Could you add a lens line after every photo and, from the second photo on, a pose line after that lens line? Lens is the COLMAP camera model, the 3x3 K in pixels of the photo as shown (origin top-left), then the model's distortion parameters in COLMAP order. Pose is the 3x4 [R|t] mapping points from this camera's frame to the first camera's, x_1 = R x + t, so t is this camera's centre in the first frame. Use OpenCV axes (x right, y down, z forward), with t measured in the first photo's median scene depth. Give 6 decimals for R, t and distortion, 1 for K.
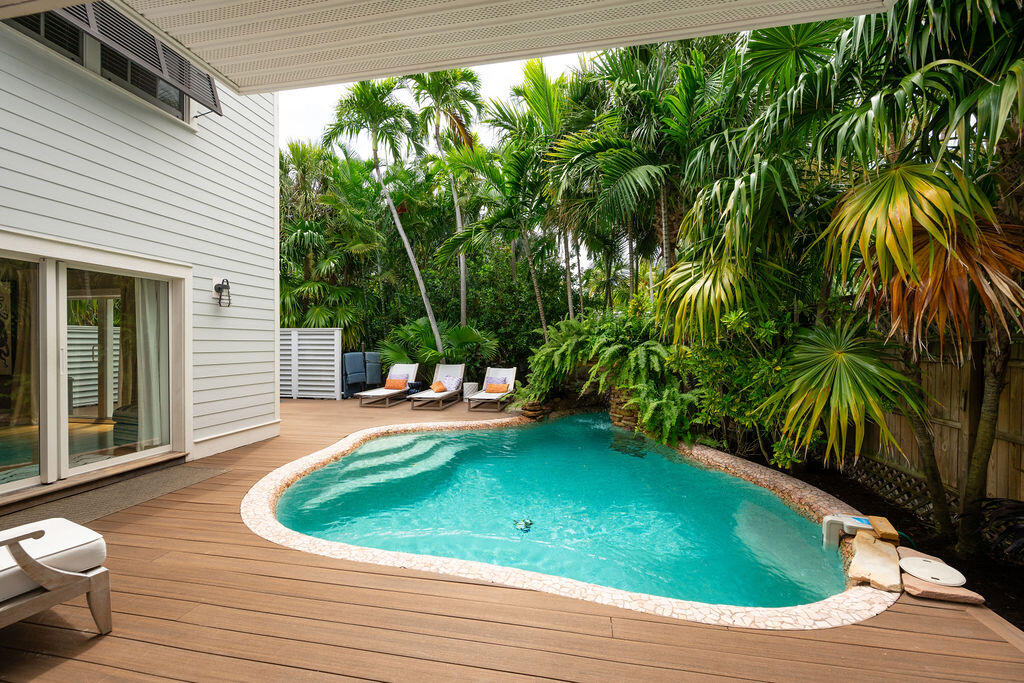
lens RADIAL K [[397.7, 0, 514.8], [0, 397.7, 346.8], [0, 0, 1]] dist [-0.001270, 0.000083]
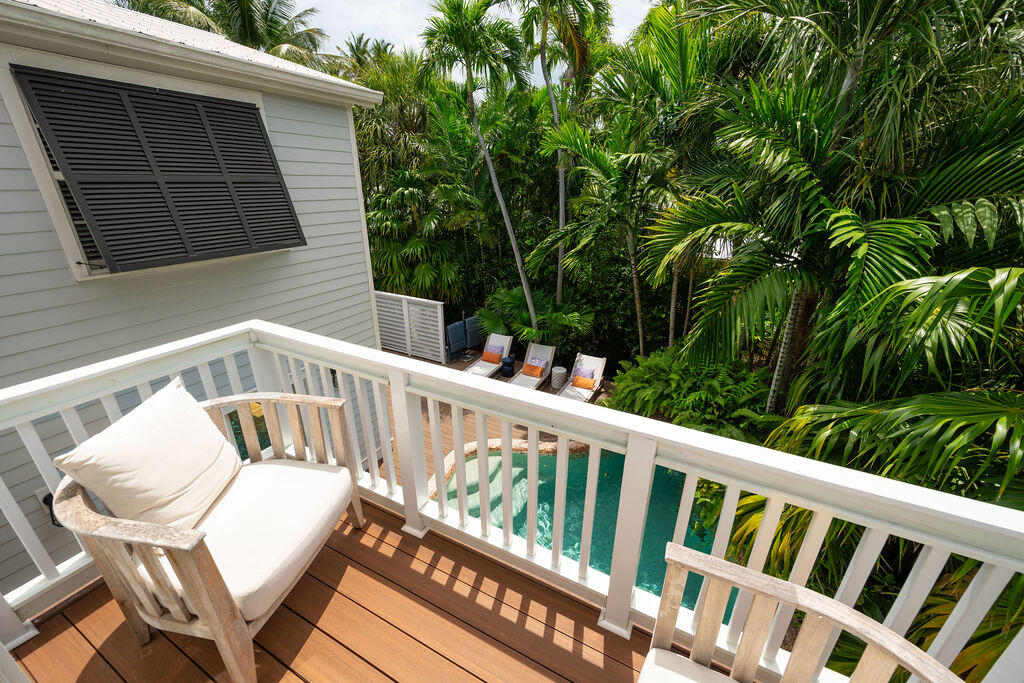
lens RADIAL K [[397.7, 0, 514.8], [0, 397.7, 346.8], [0, 0, 1]] dist [-0.001270, 0.000083]
pose [[0.959424, 0.122531, -0.253952, 0.030998], [-0.017744, 0.925096, 0.379319, -0.330271], [0.281408, -0.359422, 0.889733, 0.065824]]
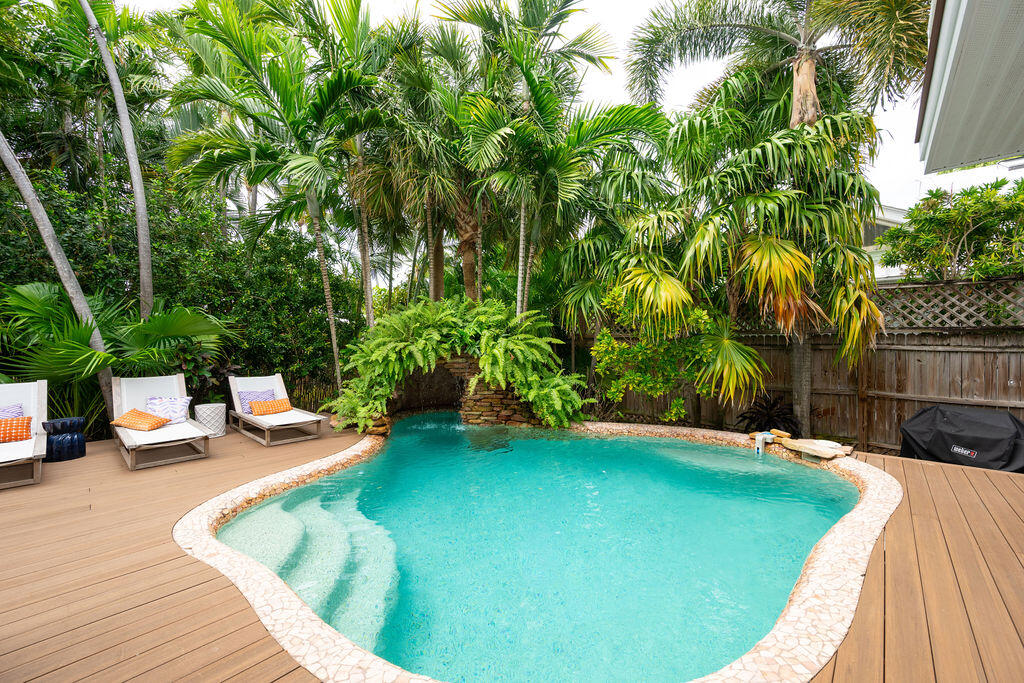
lens RADIAL K [[397.7, 0, 514.8], [0, 397.7, 346.8], [0, 0, 1]] dist [-0.001270, 0.000083]
pose [[0.537257, -0.005809, 0.843399, -0.342269], [0.014528, 0.999892, -0.002368, 0.011703], [-0.843293, 0.013525, 0.537283, 0.282170]]
